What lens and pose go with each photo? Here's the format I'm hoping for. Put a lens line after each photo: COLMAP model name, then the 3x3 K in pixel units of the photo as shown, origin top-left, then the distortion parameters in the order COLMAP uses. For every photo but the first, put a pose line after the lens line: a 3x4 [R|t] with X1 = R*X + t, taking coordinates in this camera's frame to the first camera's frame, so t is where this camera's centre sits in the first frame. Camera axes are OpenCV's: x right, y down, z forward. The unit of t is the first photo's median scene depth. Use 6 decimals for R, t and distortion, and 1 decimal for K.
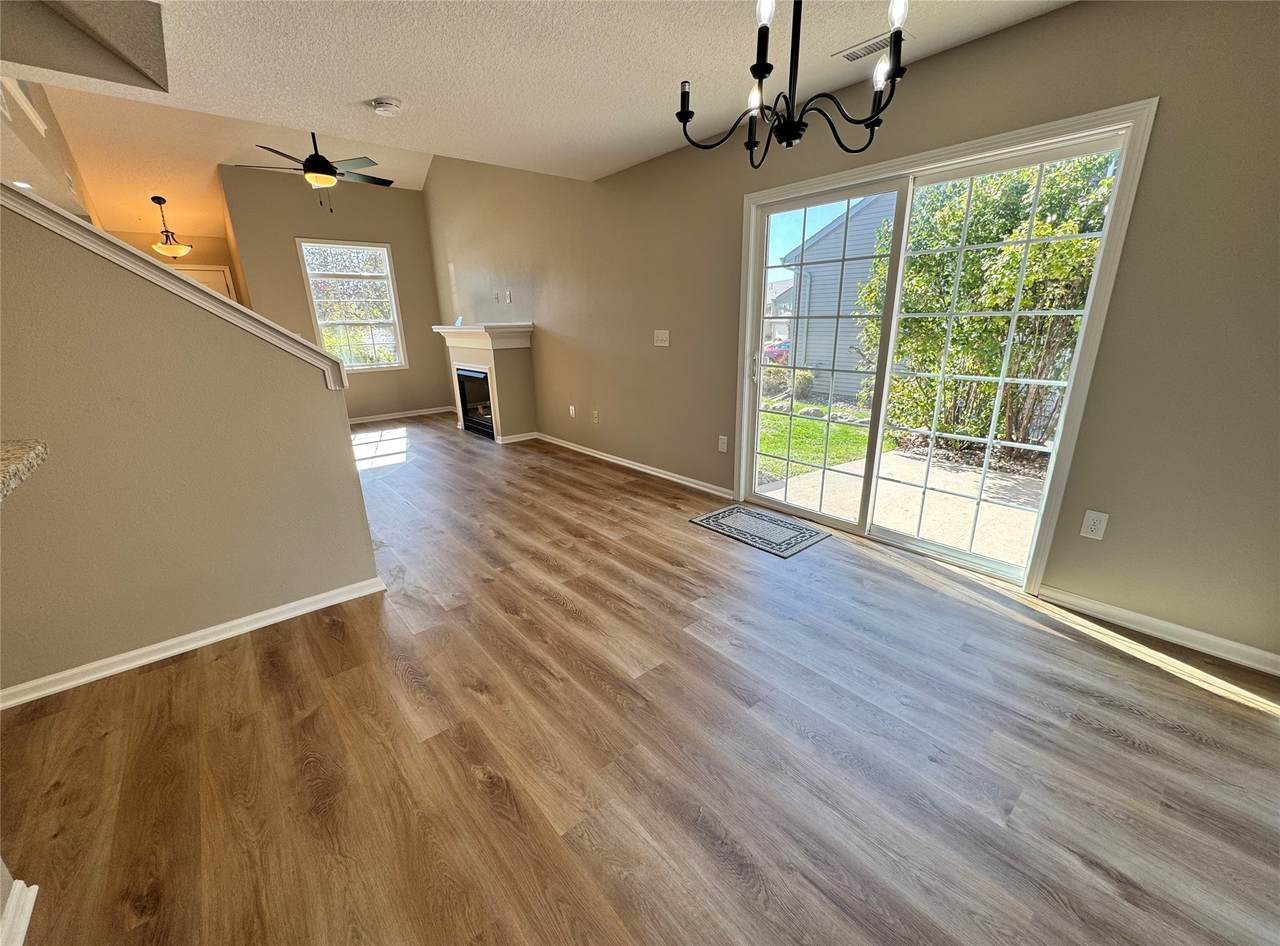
lens RADIAL K [[509.3, 0, 638.4], [0, 509.3, 480.3], [0, 0, 1]] dist [-0.000442, -0.001319]
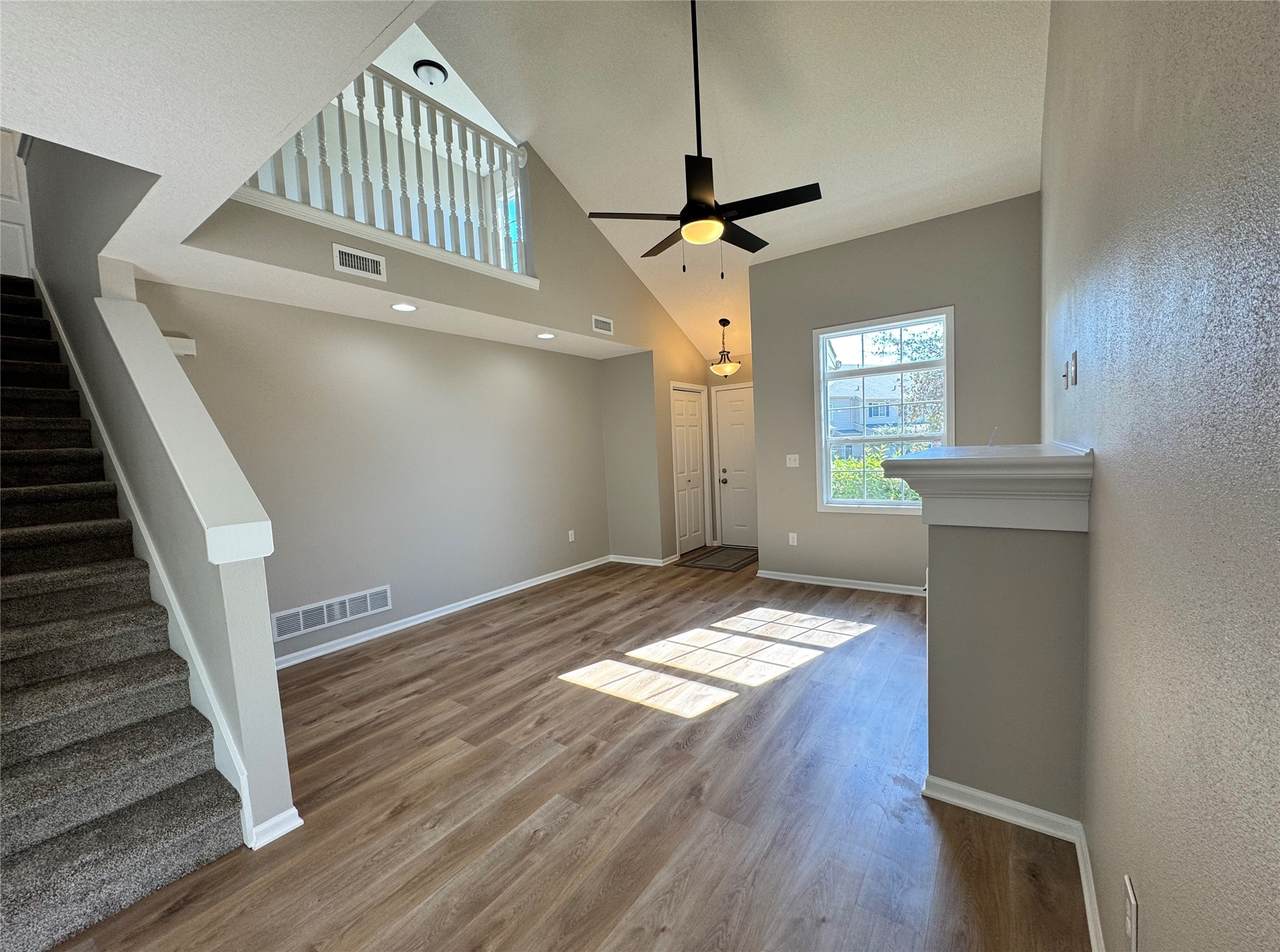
lens RADIAL K [[509.3, 0, 639.8], [0, 509.3, 478.6], [0, 0, 1]] dist [-0.000442, -0.001319]
pose [[0.241355, 0.071445, -0.967803, -0.006010], [-0.260469, 0.965462, 0.006315, -0.312368], [0.934828, 0.250559, 0.251629, 0.949462]]
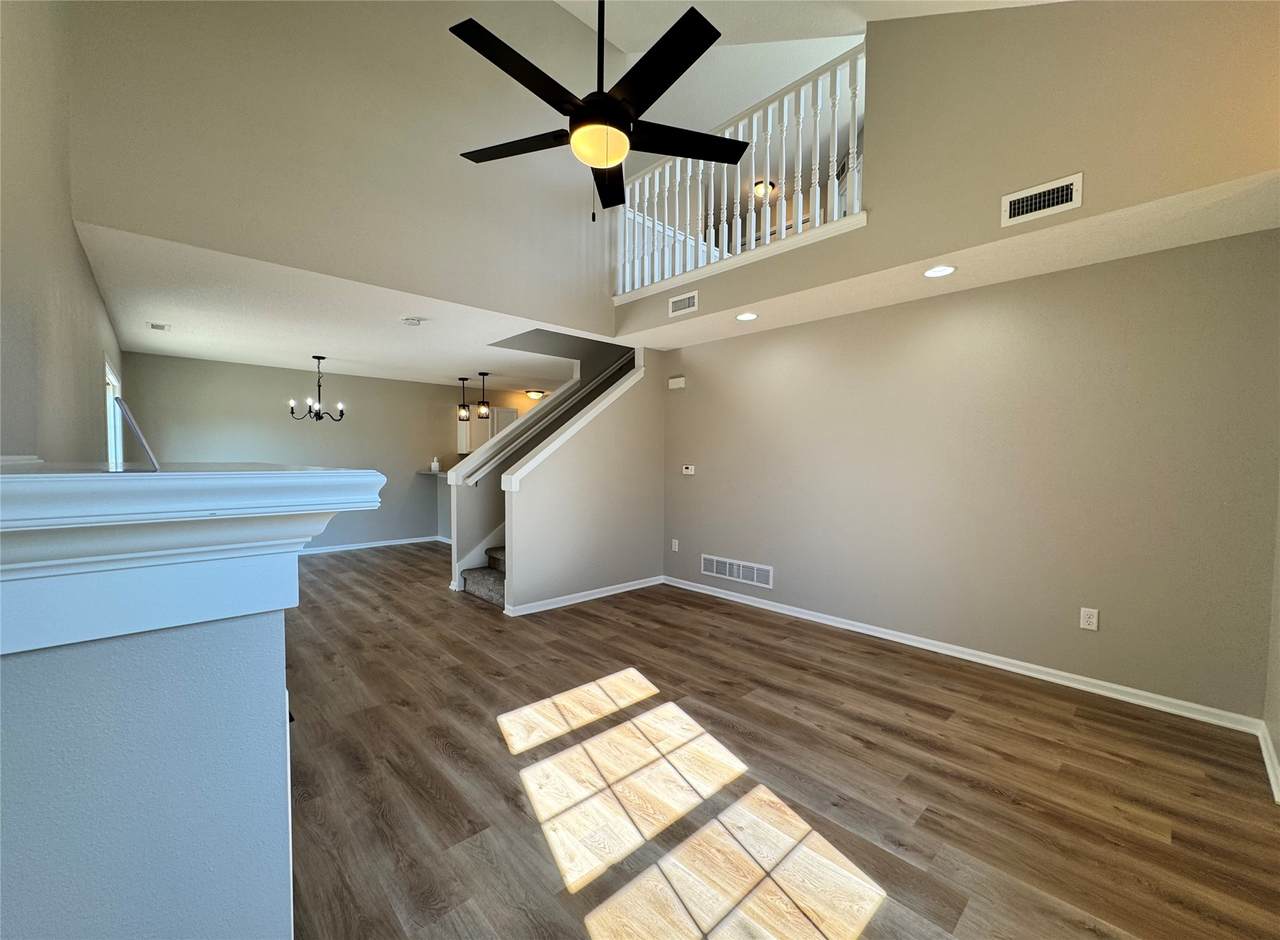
lens RADIAL K [[509.3, 0, 638.5], [0, 509.3, 480.2], [0, 0, 1]] dist [-0.000442, -0.001319]
pose [[-0.998618, 0.017011, -0.049735, -0.713564], [-0.001475, 0.936747, 0.350005, -0.533254], [0.052542, 0.349595, -0.935427, 1.722992]]
